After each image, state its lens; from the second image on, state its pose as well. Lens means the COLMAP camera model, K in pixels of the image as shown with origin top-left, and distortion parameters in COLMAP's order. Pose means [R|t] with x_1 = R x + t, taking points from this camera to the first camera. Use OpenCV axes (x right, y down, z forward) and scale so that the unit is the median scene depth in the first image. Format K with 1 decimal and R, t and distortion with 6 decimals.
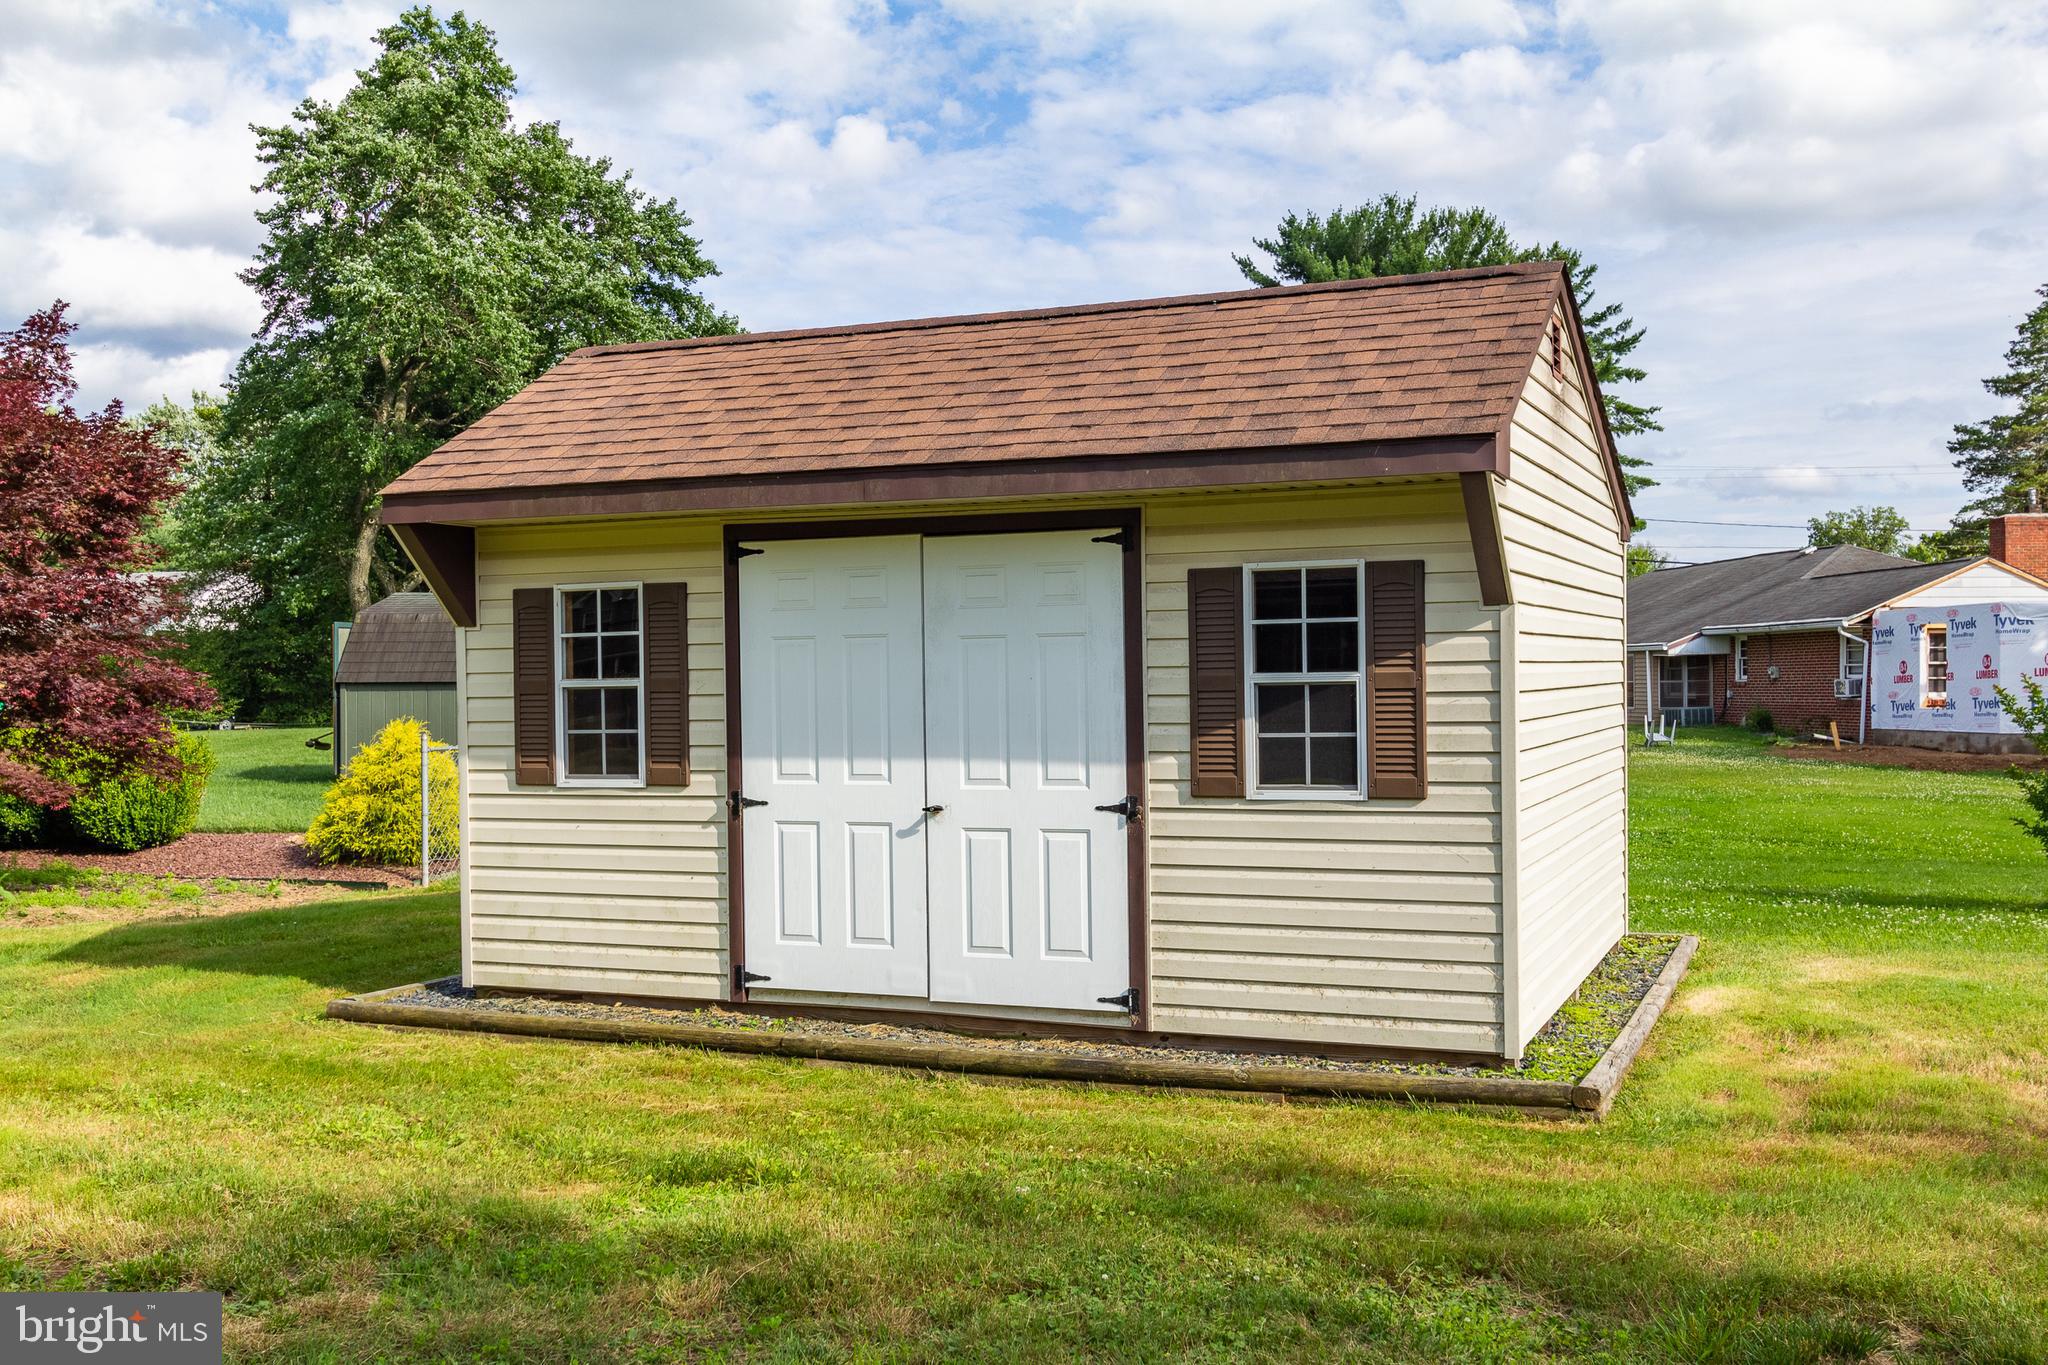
lens RADIAL K [[1941.9, 0, 974.1], [0, 1941.9, 702.9], [0, 0, 1]] dist [0.048235, 0.000000]
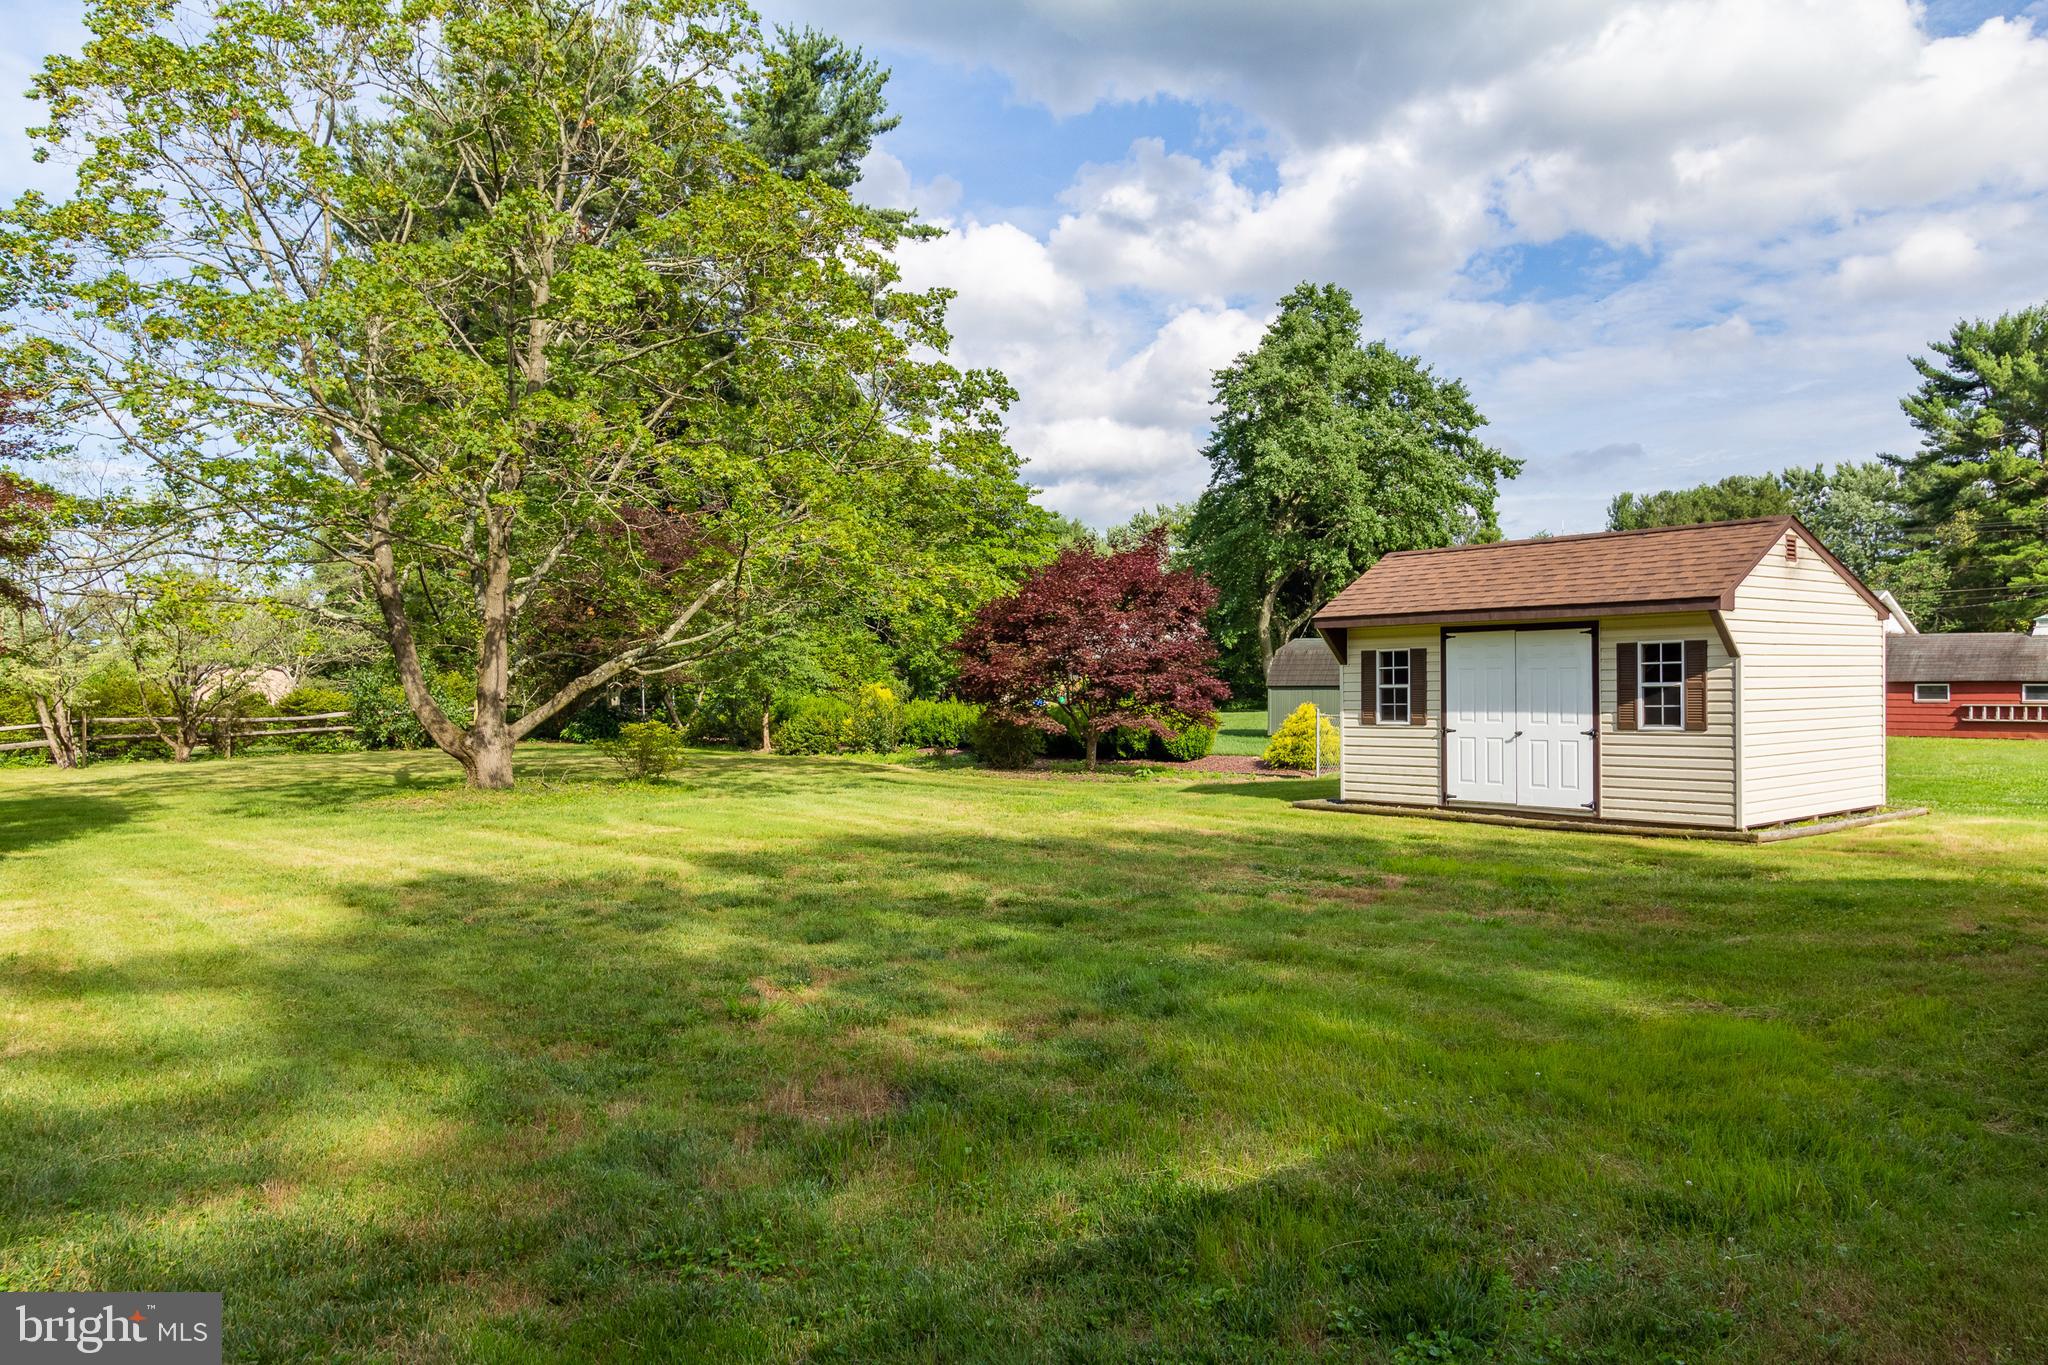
lens RADIAL K [[1385.2, 0, 1048.1], [0, 1385.2, 730.3], [0, 0, 1]] dist [0.028448, -0.008331]
pose [[0.901949, 0.014669, -0.431594, 0.200046], [-0.005330, 0.999725, 0.022841, 0.009312], [0.431810, -0.018301, 0.901779, -0.908335]]
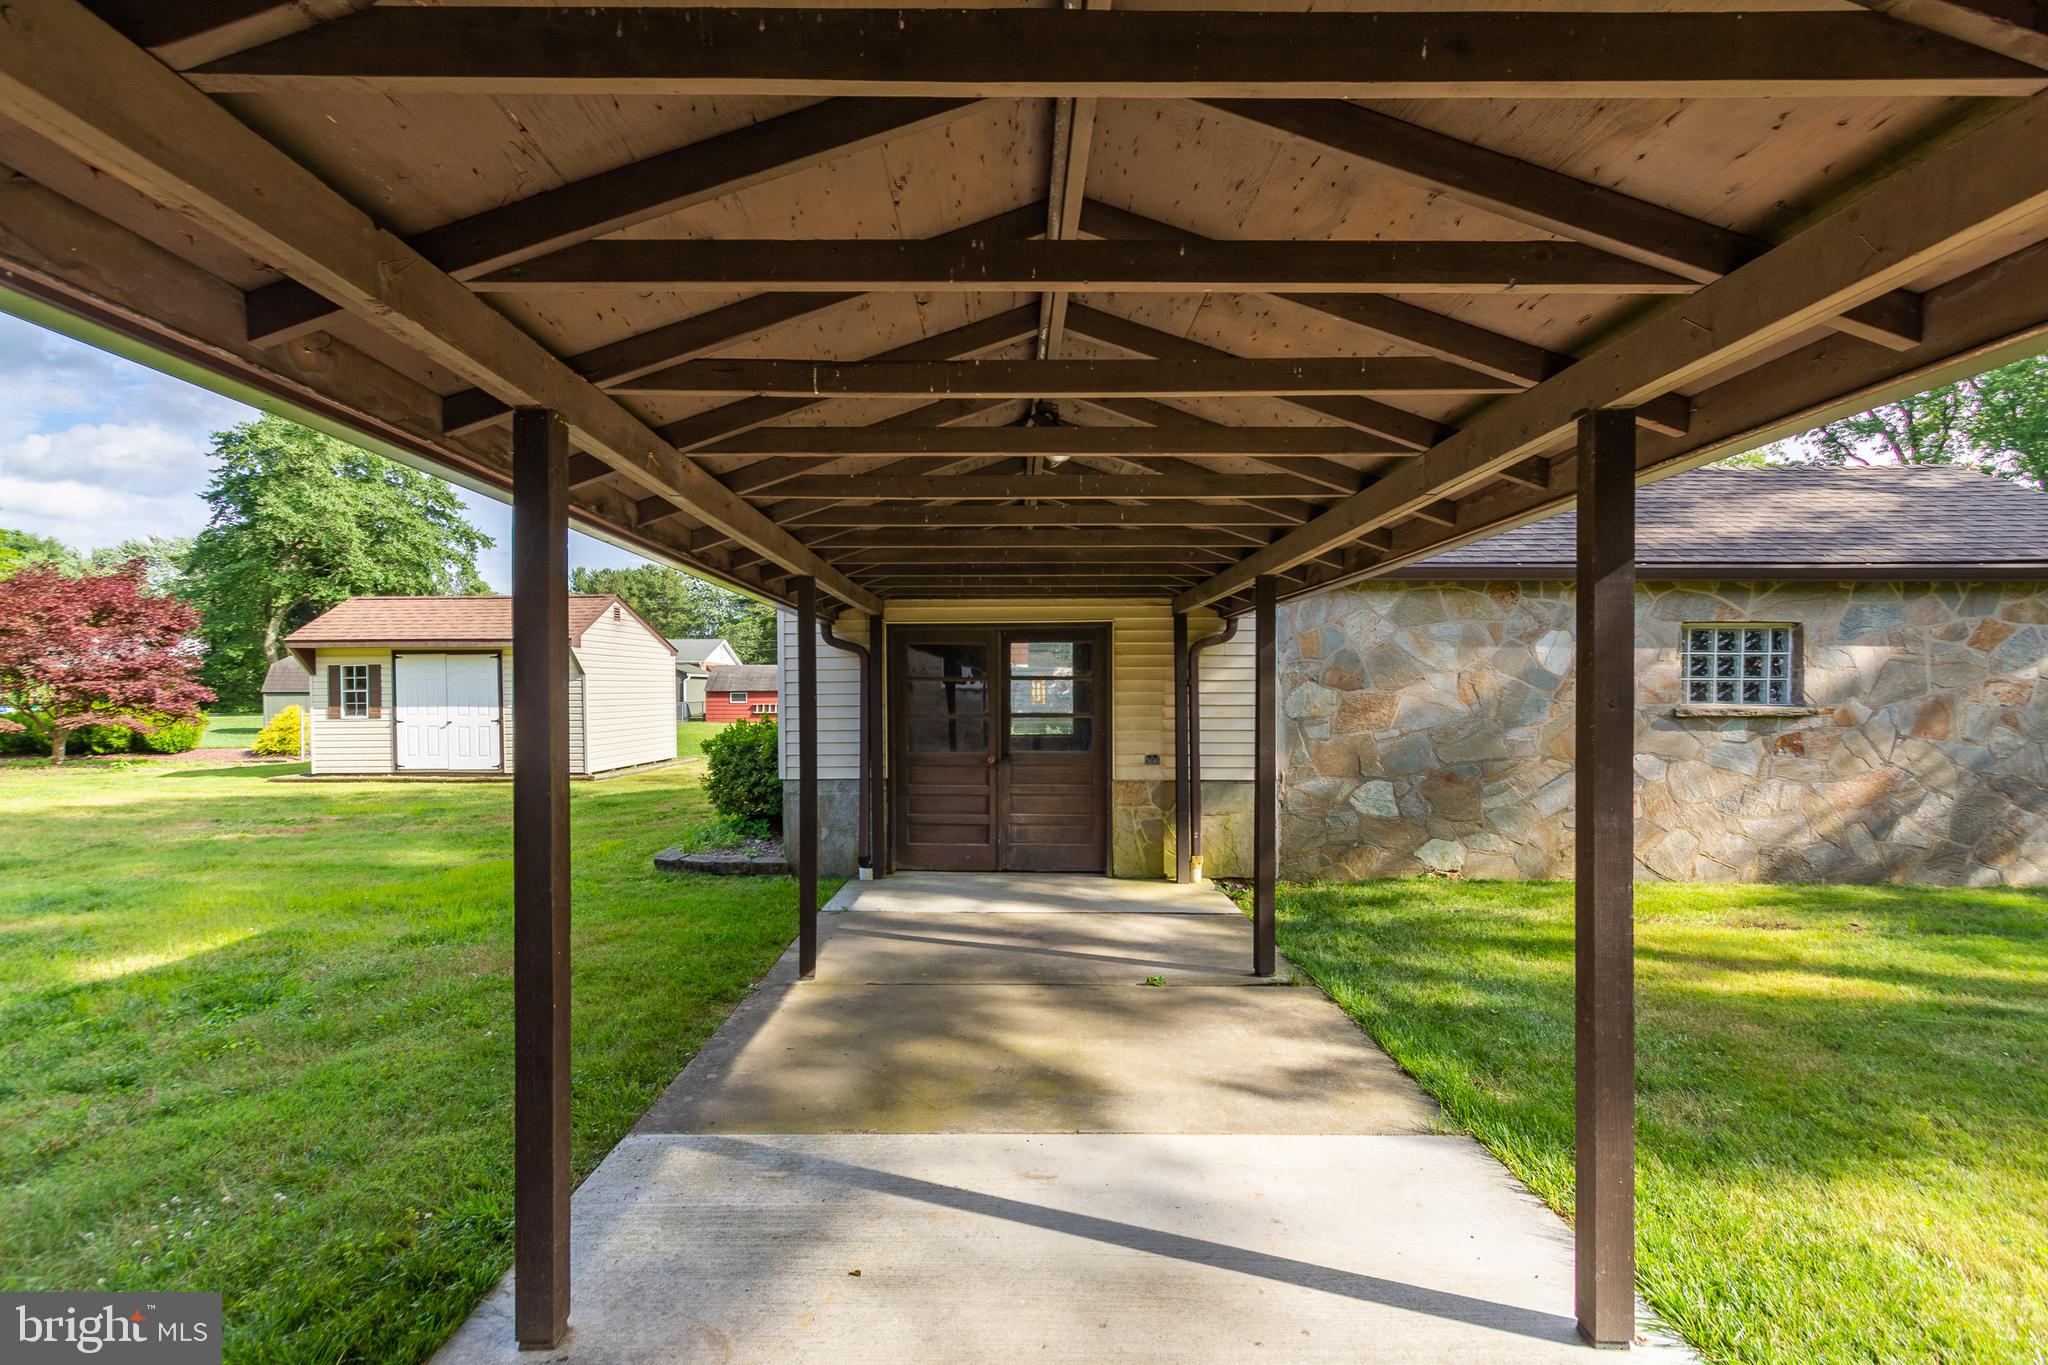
lens RADIAL K [[934.7, 0, 1005.9], [0, 934.7, 705.9], [0, 0, 1]] dist [0.010594, -0.003364]
pose [[0.935083, -0.001964, 0.354425, 0.339852], [0.001972, 0.999998, 0.000340, 0.020799], [-0.354425, 0.000381, 0.935085, -1.139973]]
